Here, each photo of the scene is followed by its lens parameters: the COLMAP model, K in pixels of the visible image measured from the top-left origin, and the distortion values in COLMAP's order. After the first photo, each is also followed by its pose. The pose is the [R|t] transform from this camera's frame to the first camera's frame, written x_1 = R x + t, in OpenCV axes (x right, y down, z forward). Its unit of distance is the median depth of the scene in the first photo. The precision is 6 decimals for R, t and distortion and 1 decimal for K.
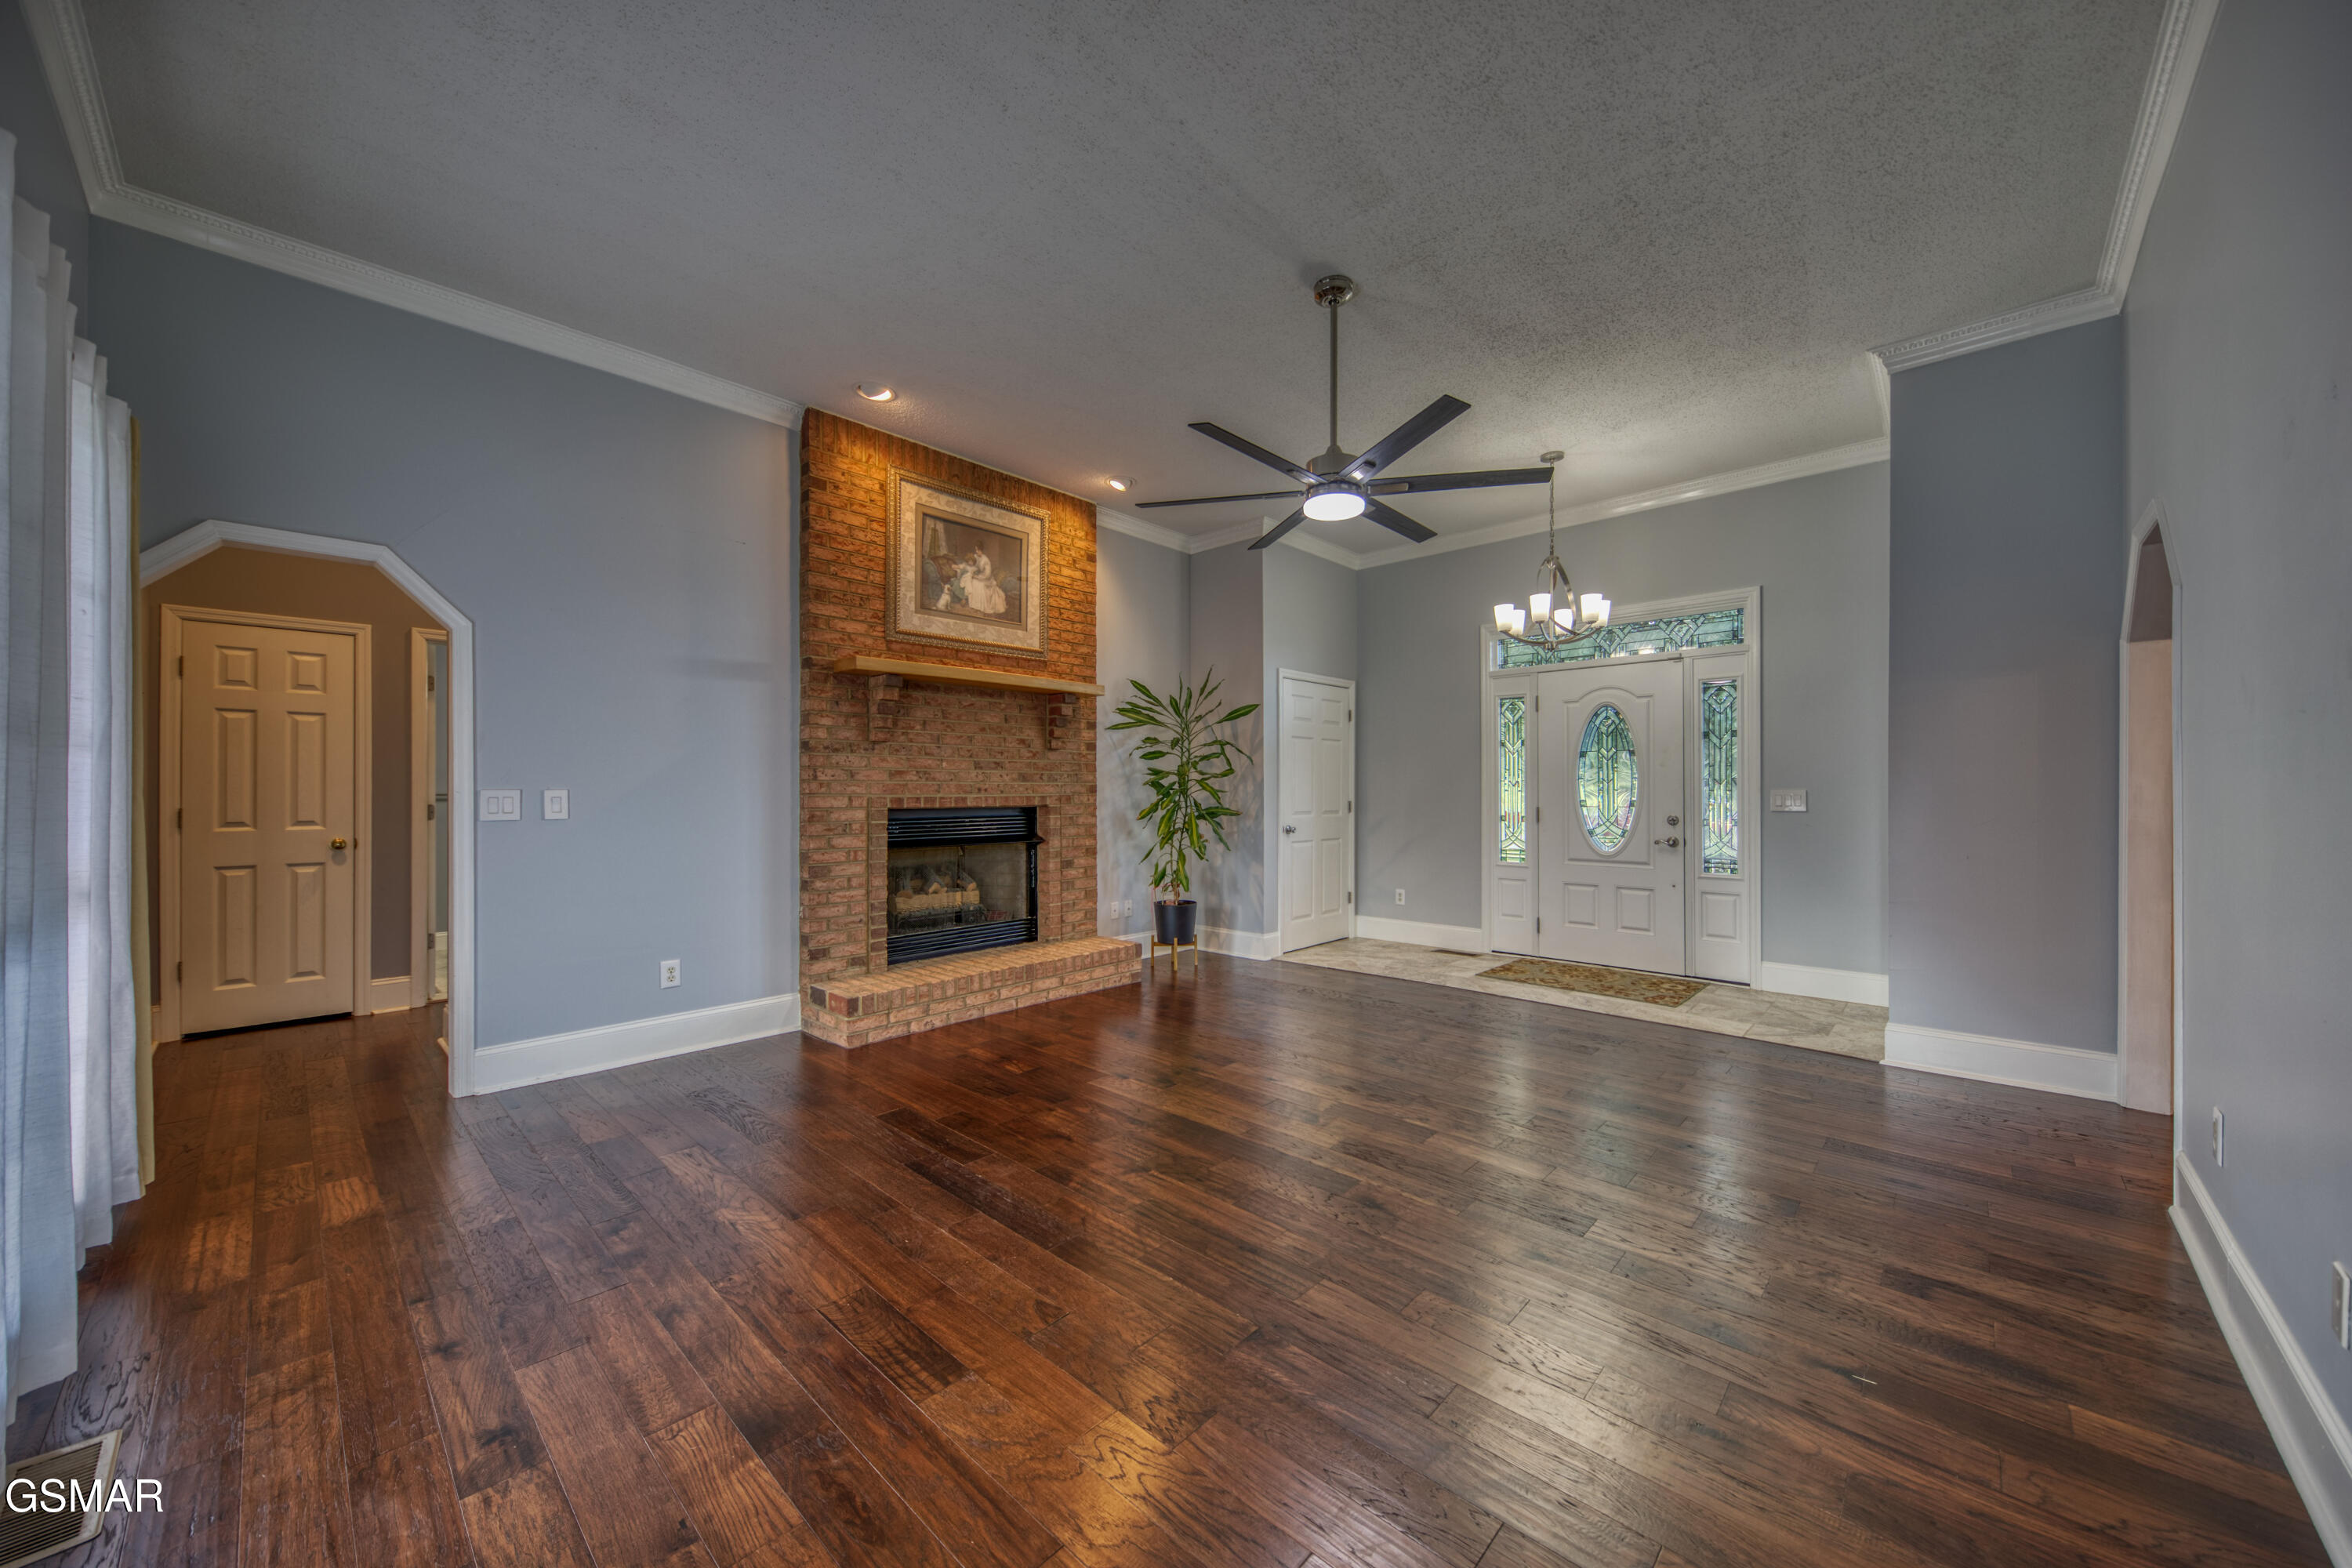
lens RADIAL K [[843.8, 0, 1183.8], [0, 843.8, 791.0], [0, 0, 1]] dist [0.001762, -0.001547]
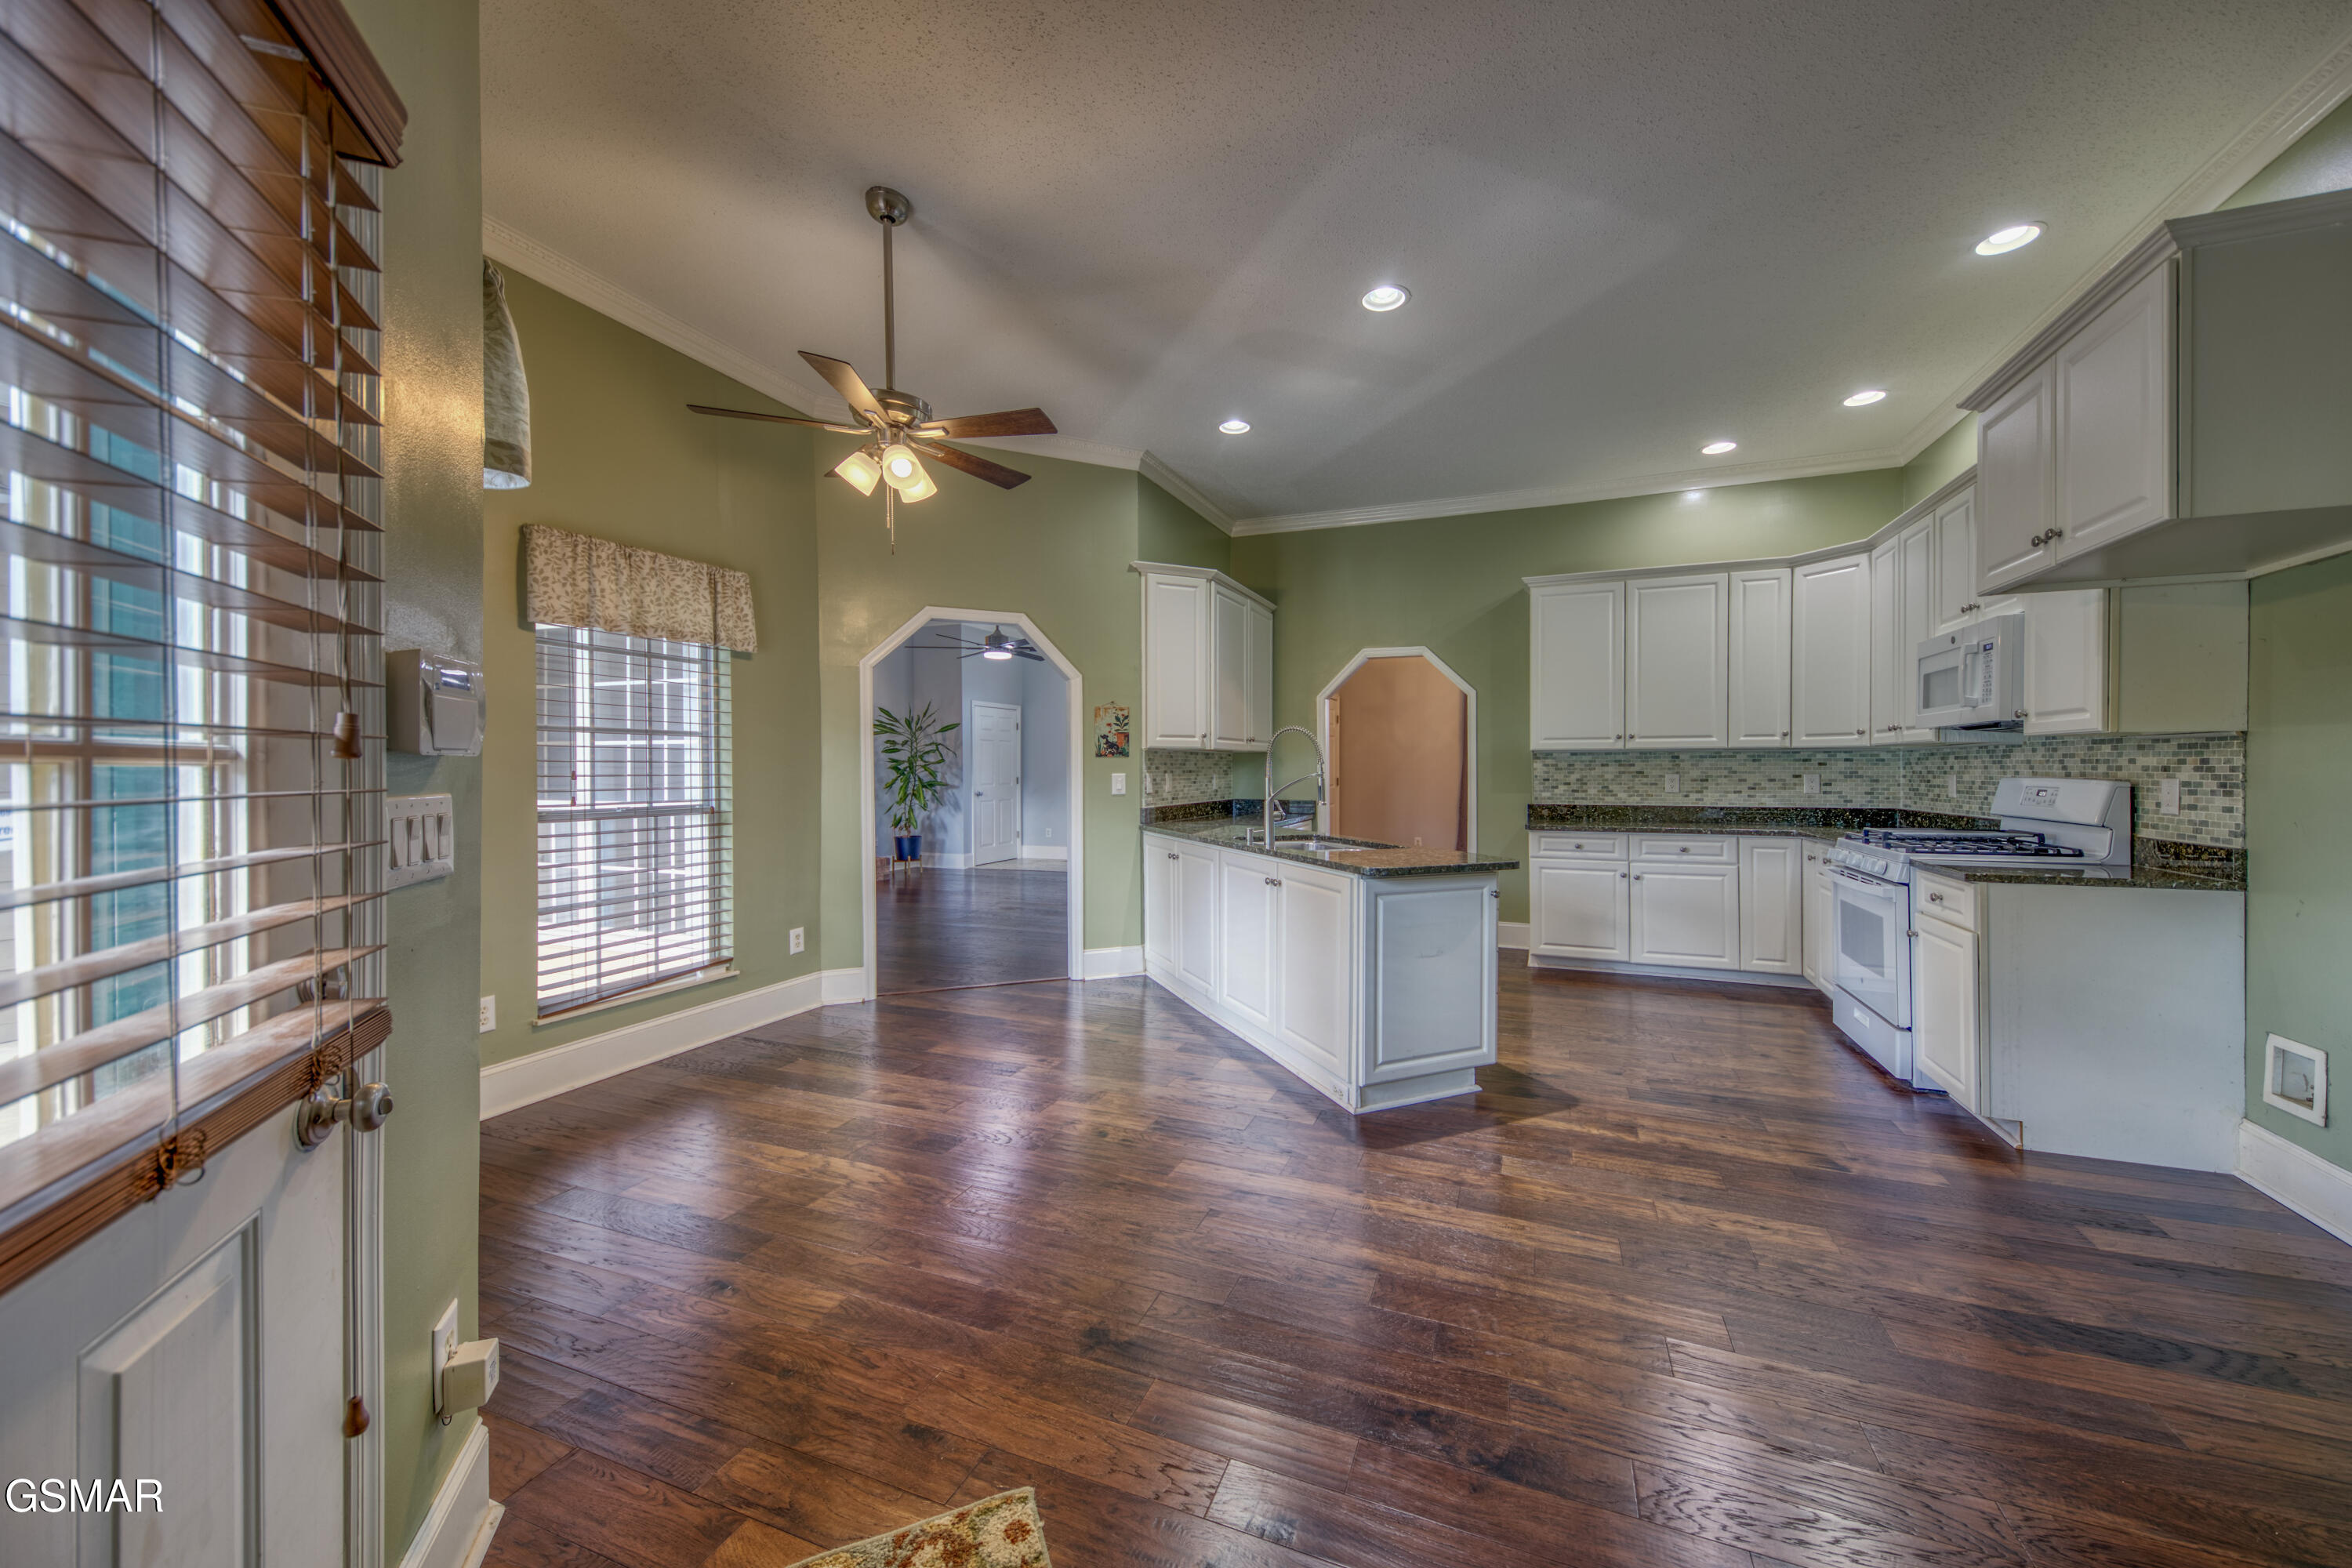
lens RADIAL K [[843.8, 0, 1259.9], [0, 843.8, 769.6], [0, 0, 1]] dist [0.001762, -0.001547]
pose [[0.912723, -0.002341, 0.408573, -0.065927], [0.000190, 0.999986, 0.005305, -0.015393], [-0.408579, -0.004764, 0.912710, -0.978380]]
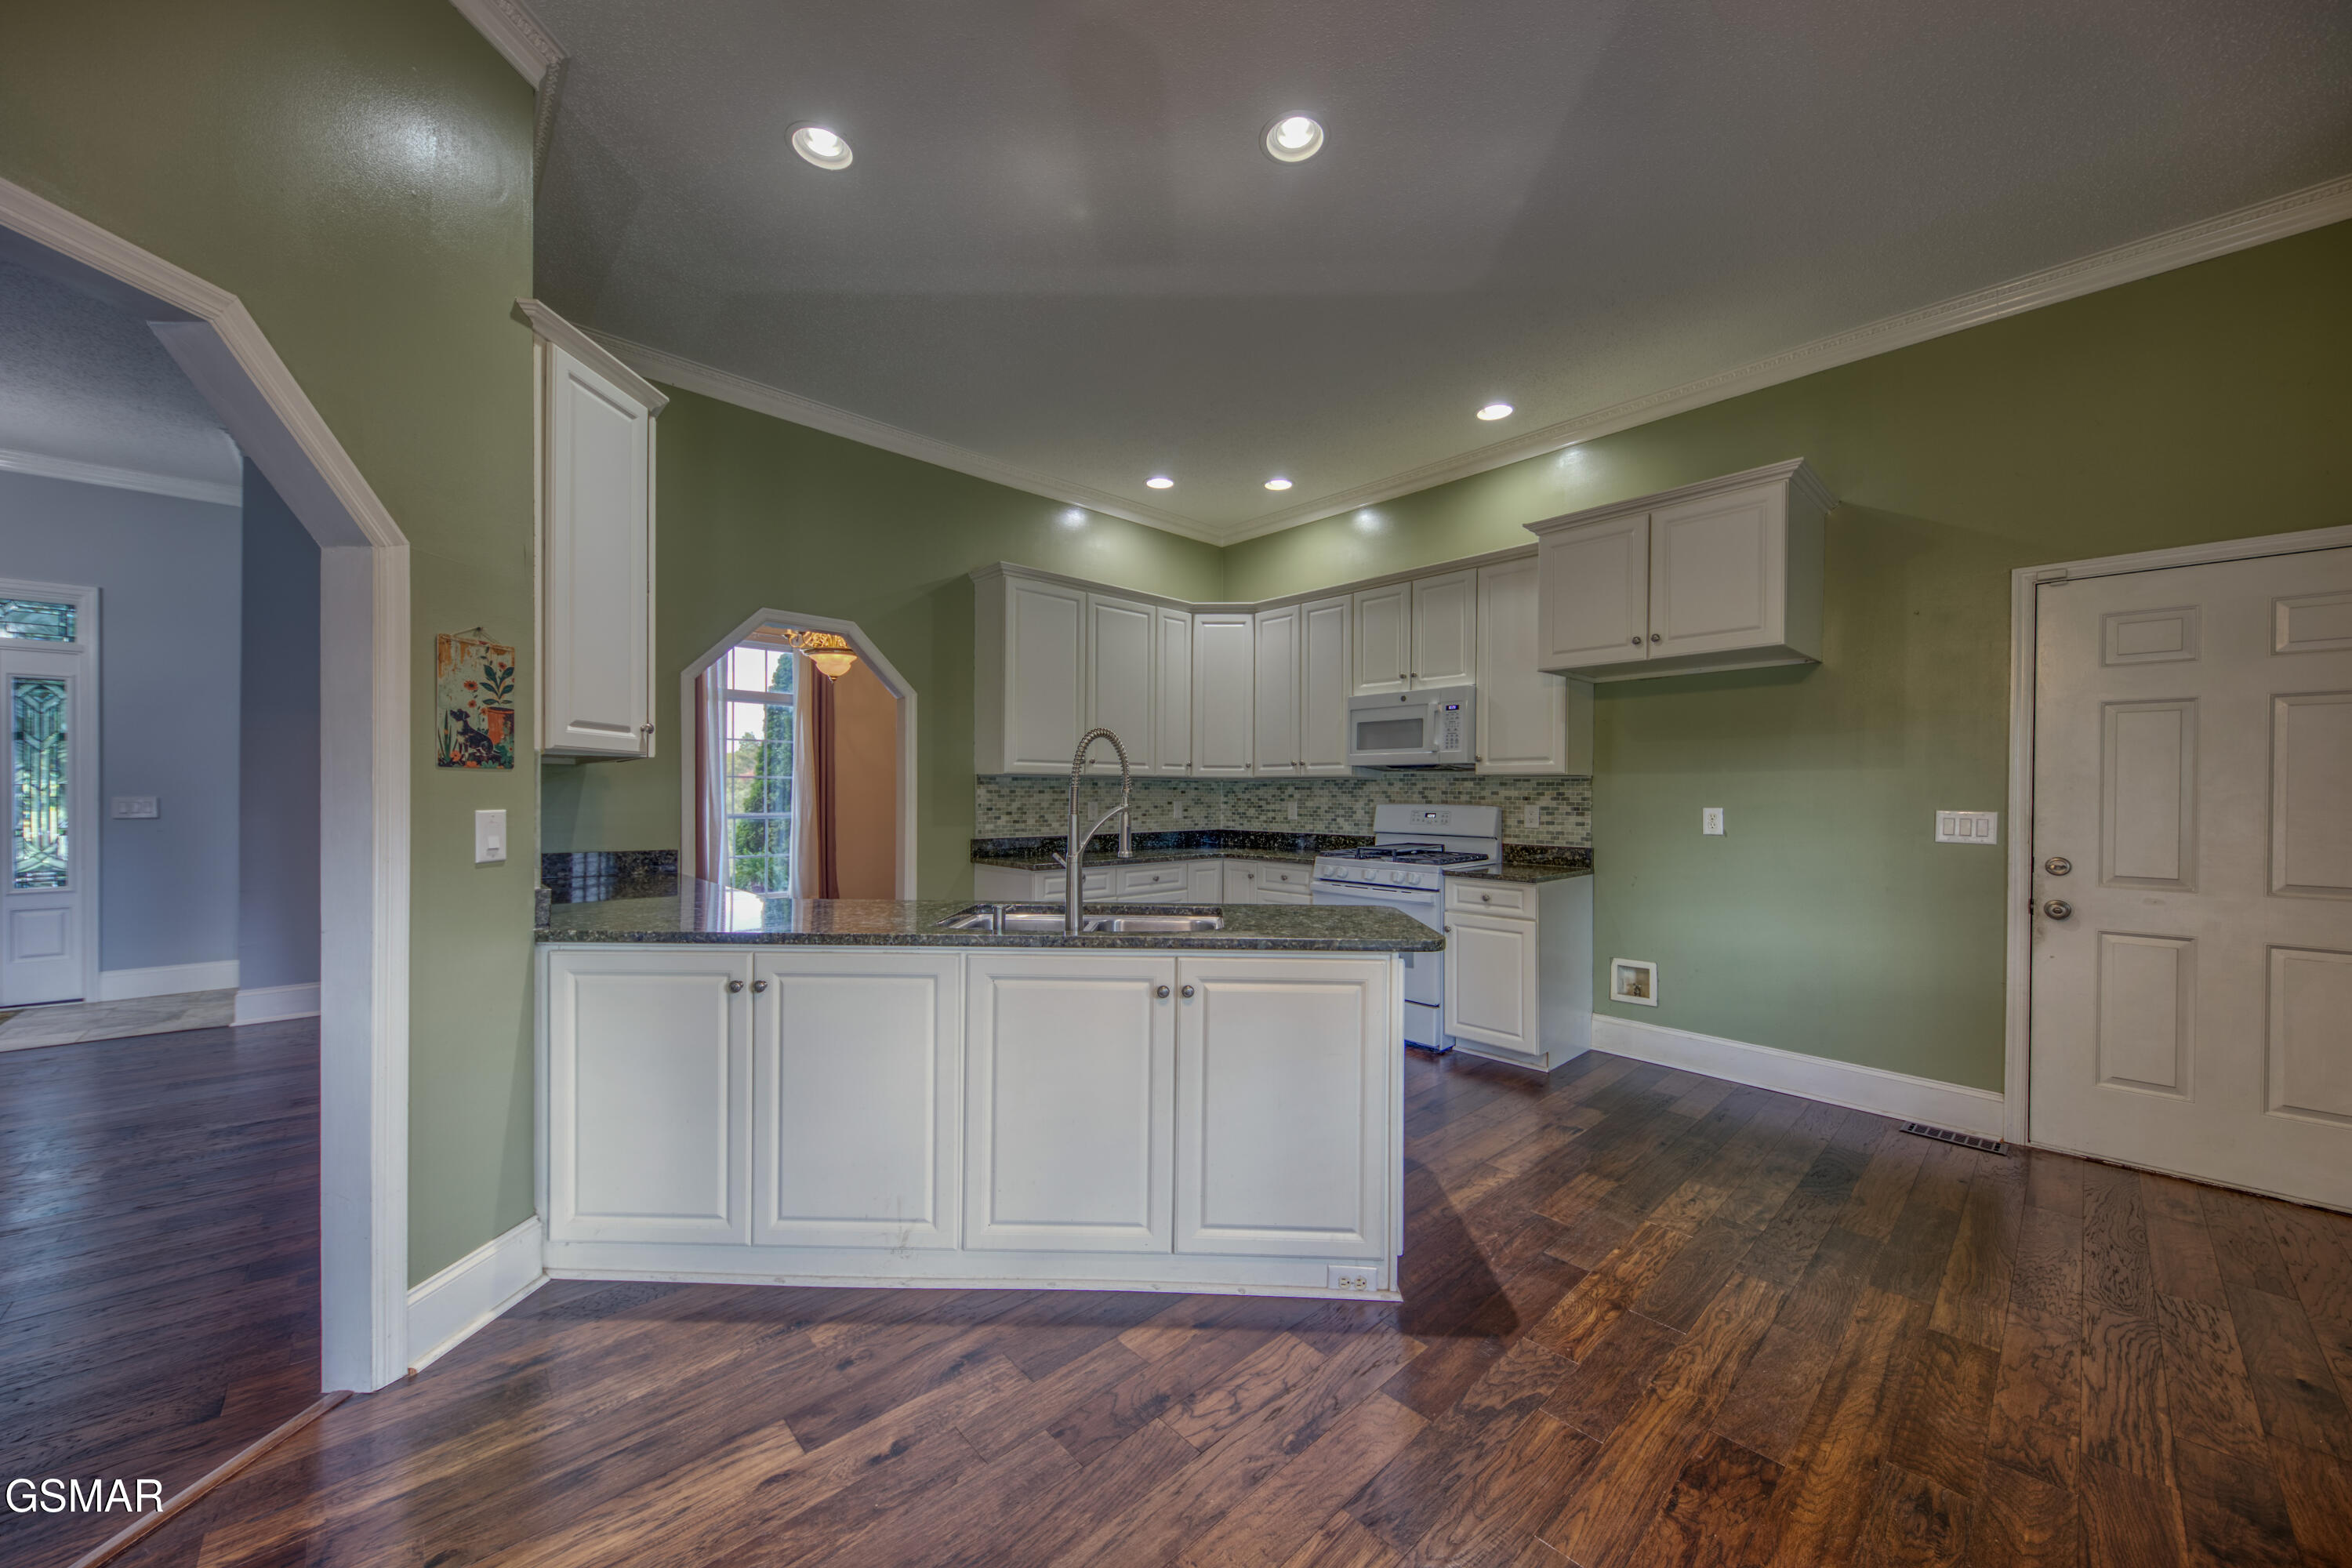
lens RADIAL K [[843.8, 0, 1181.7], [0, 843.8, 795.3], [0, 0, 1]] dist [0.001762, -0.001547]
pose [[0.071340, -0.003060, 0.997447, -0.194022], [-0.008551, 0.999957, 0.003679, -0.016560], [-0.997415, -0.008792, 0.071311, -0.309433]]
